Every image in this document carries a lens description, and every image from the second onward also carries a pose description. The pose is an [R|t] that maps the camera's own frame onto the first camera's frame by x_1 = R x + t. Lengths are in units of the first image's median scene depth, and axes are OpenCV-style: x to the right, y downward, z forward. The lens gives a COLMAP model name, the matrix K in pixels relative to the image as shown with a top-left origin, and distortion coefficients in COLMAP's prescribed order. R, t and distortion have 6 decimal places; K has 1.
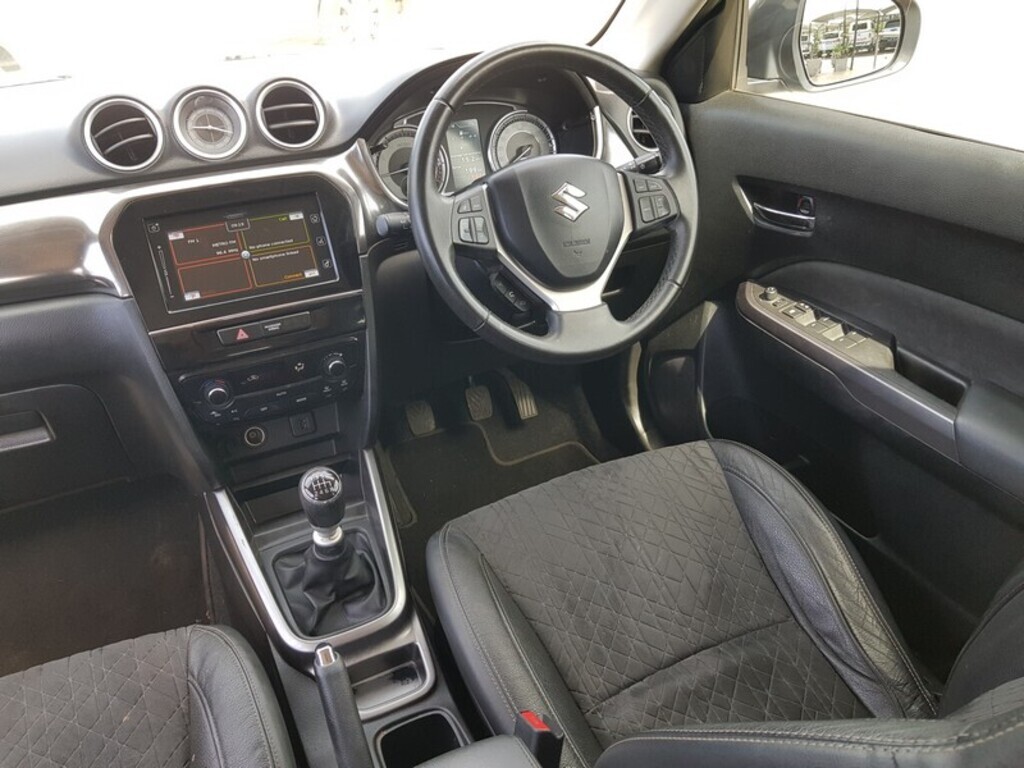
lens RADIAL K [[806.8, 0, 515.4], [0, 806.8, 389.1], [0, 0, 1]] dist [0.096091, -0.183628]
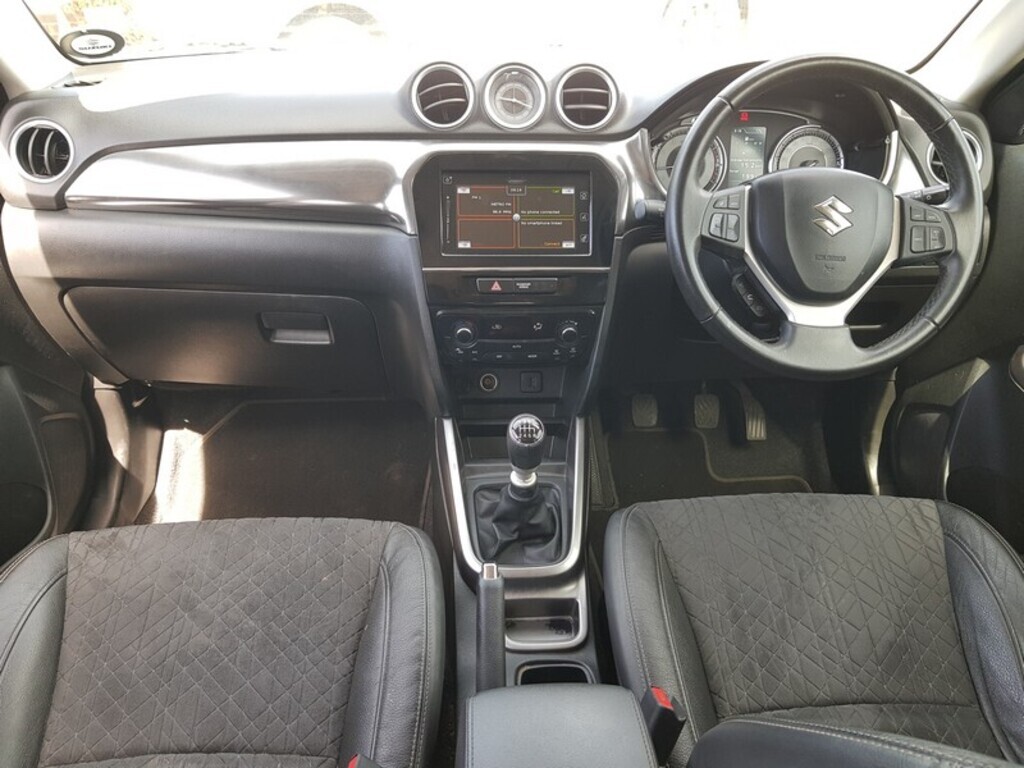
lens RADIAL K [[806.8, 0, 515.4], [0, 806.8, 389.1], [0, 0, 1]] dist [0.096091, -0.183628]
pose [[0.923477, 0.231042, -0.306284, 0.059914], [-0.235738, 0.971565, 0.022116, 0.038480], [0.302685, 0.051780, 0.951683, -0.041472]]
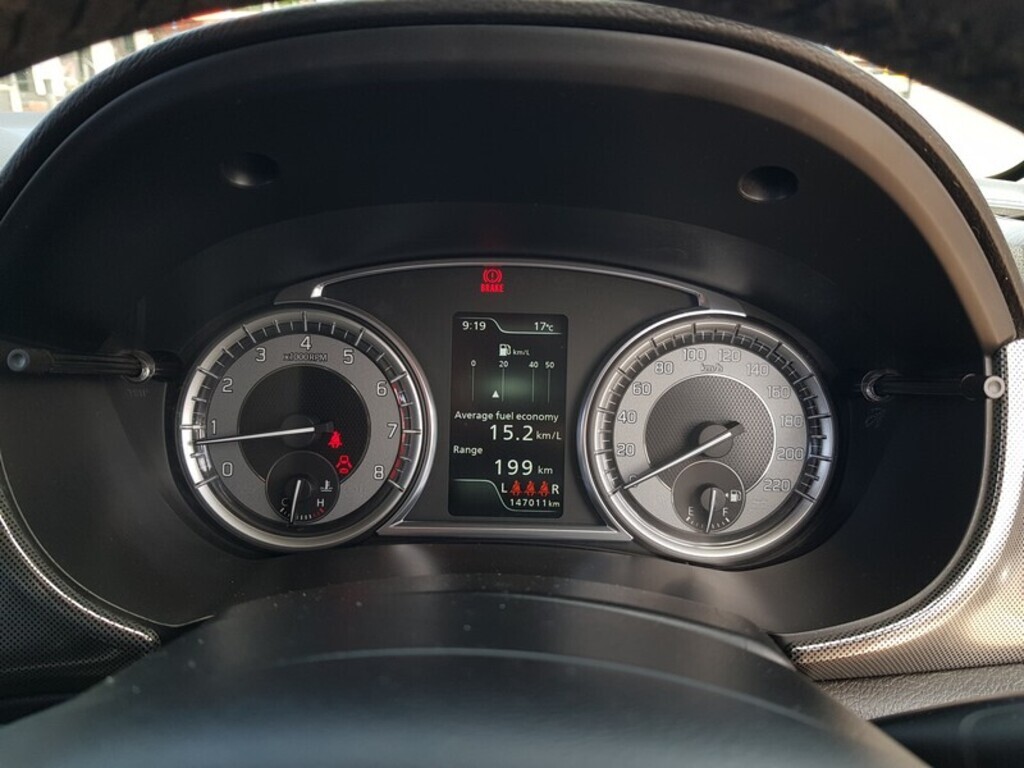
lens RADIAL K [[806.8, 0, 515.4], [0, 806.8, 389.1], [0, 0, 1]] dist [0.096091, -0.183628]
pose [[0.894809, 0.183960, -0.406788, 0.079044], [-0.262963, 0.953505, -0.147236, -0.304724], [0.360788, 0.238718, 0.901579, 0.863233]]
